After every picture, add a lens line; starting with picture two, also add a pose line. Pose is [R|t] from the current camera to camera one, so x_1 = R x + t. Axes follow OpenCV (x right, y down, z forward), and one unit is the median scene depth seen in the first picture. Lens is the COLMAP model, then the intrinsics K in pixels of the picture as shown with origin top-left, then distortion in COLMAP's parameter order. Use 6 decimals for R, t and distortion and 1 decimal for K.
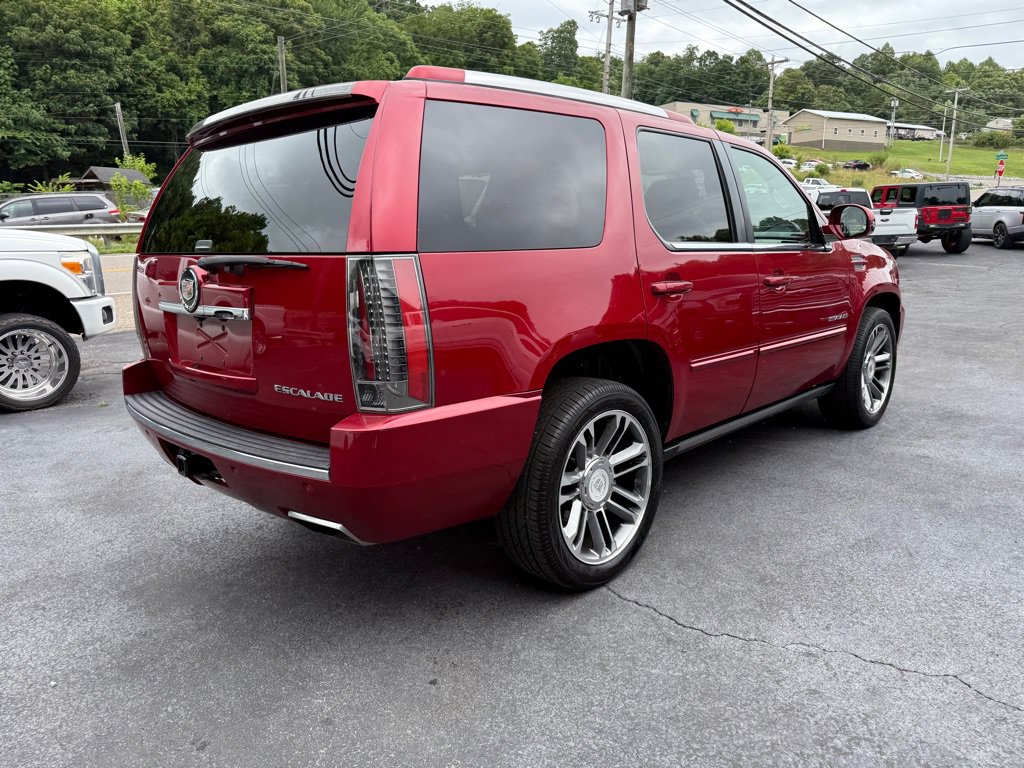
lens RADIAL K [[730.8, 0, 508.1], [0, 730.8, 385.6], [0, 0, 1]] dist [0.002170, -0.005963]
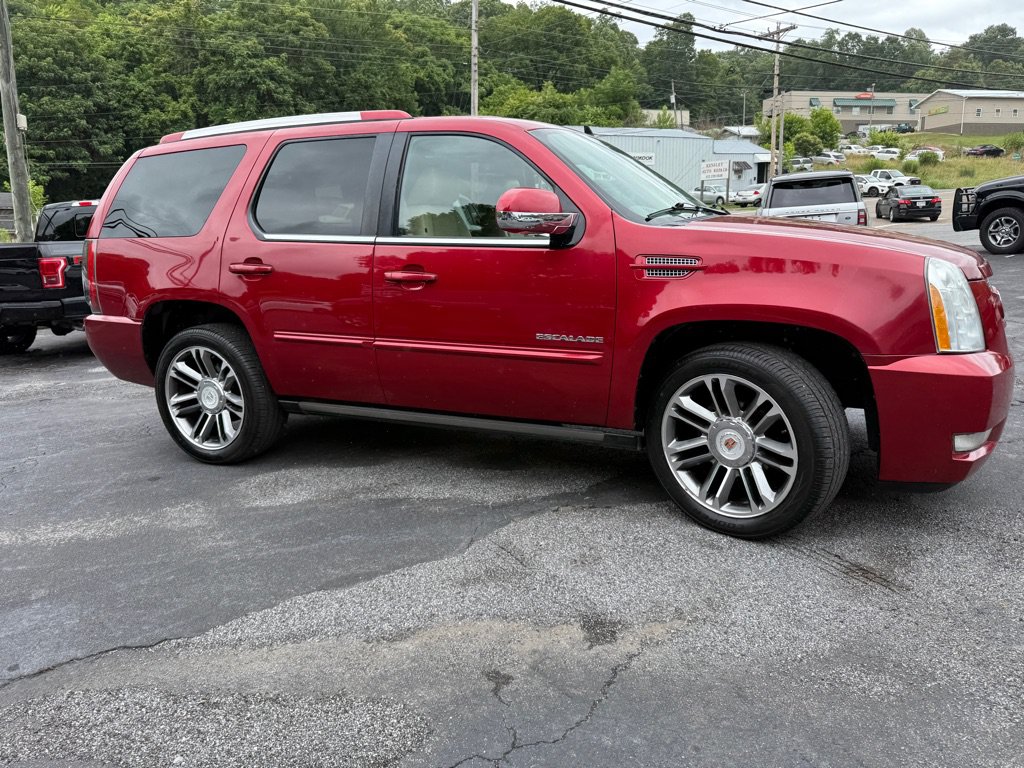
lens RADIAL K [[722.1, 0, 522.2], [0, 722.1, 378.5], [0, 0, 1]] dist [0.024037, -0.029622]
pose [[0.976789, 0.017115, -0.213518, 0.263634], [-0.020423, 0.999703, -0.013296, -0.036505], [0.213227, 0.017348, 0.976849, 0.151245]]
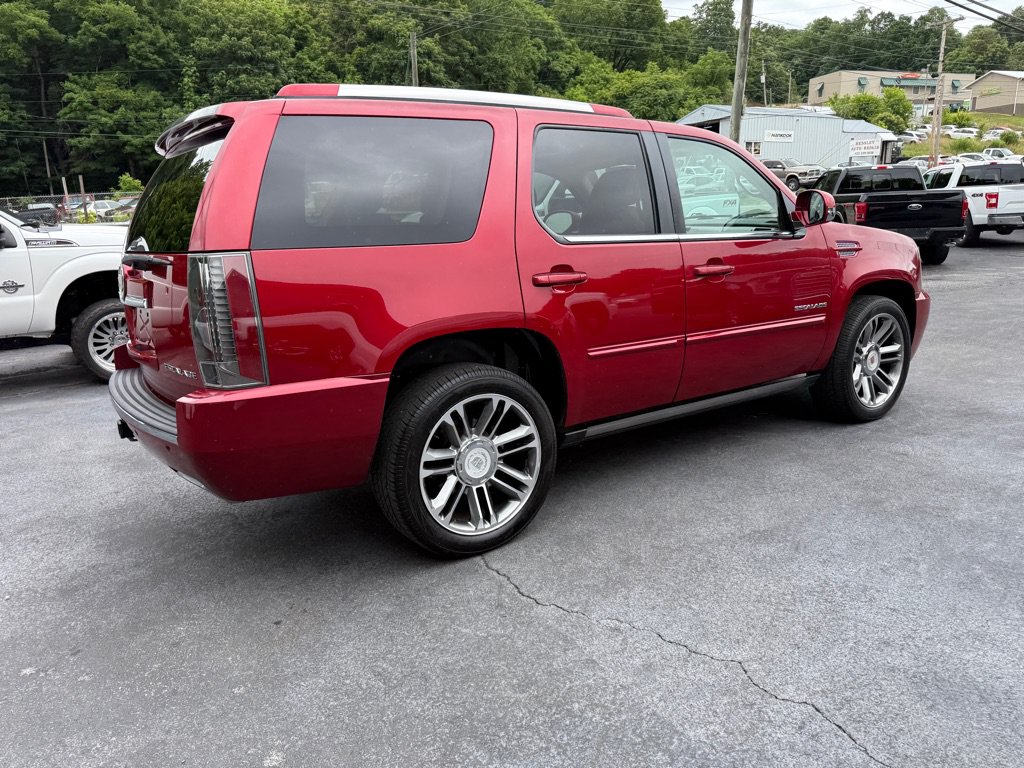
lens RADIAL K [[724.9, 0, 510.2], [0, 724.9, 388.8], [0, 0, 1]] dist [0.009336, -0.012582]
pose [[0.980224, 0.027139, -0.196023, 0.020961], [-0.021866, 0.999340, 0.029013, -0.000288], [0.196681, -0.024153, 0.980170, -0.002128]]
